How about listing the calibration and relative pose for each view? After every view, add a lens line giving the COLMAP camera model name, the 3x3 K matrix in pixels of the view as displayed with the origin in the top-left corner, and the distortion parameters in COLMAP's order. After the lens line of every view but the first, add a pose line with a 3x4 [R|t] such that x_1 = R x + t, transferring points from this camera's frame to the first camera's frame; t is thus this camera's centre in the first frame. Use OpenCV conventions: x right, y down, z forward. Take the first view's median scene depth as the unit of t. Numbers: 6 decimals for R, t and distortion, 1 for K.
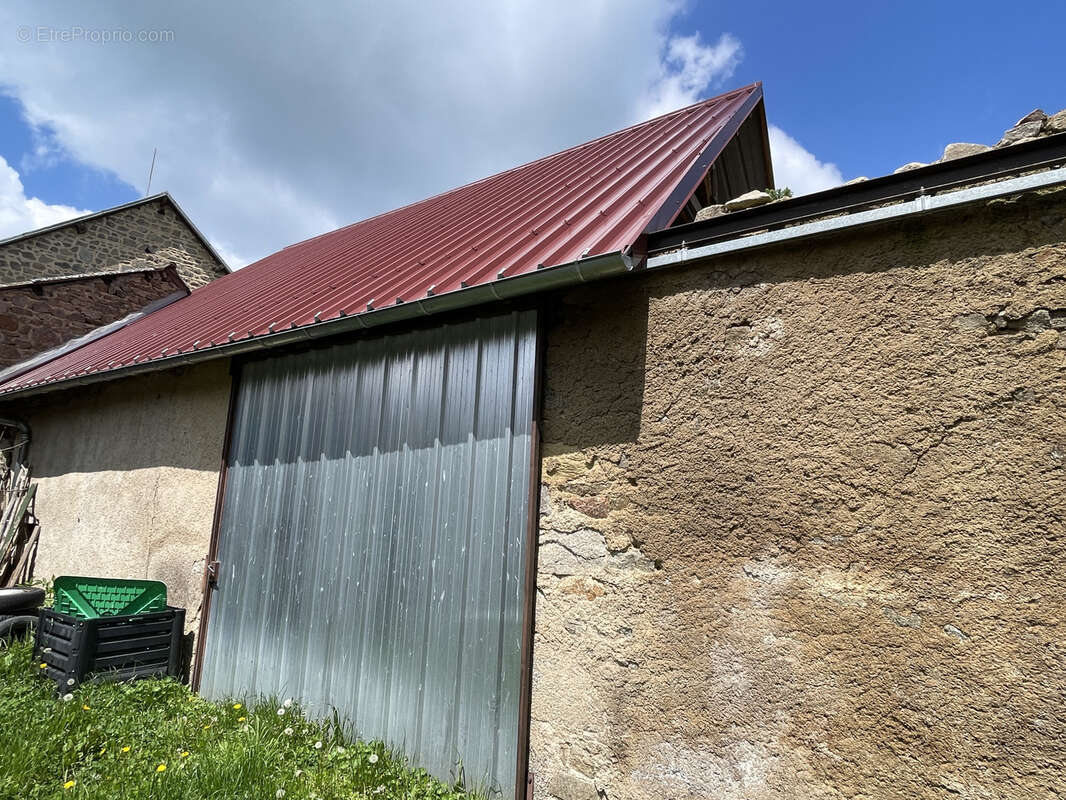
lens RADIAL K [[602.8, 0, 527.8], [0, 602.8, 407.2], [0, 0, 1]] dist [0.034748, -0.005357]
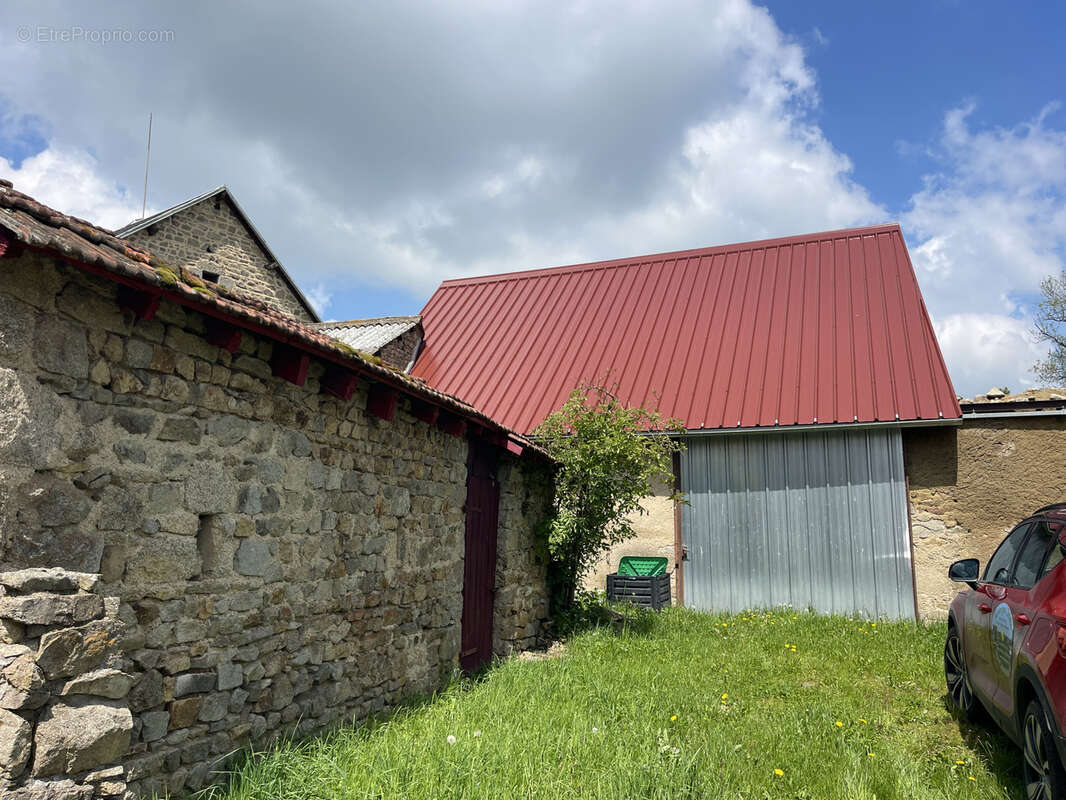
lens RADIAL K [[817.6, 0, 537.1], [0, 817.6, 392.8], [0, 0, 1]] dist [0.077216, -0.042449]
pose [[0.968878, -0.014643, 0.247107, -2.316962], [0.003083, 0.998885, 0.047104, -0.488495], [-0.247521, -0.044876, 0.967843, -1.902841]]
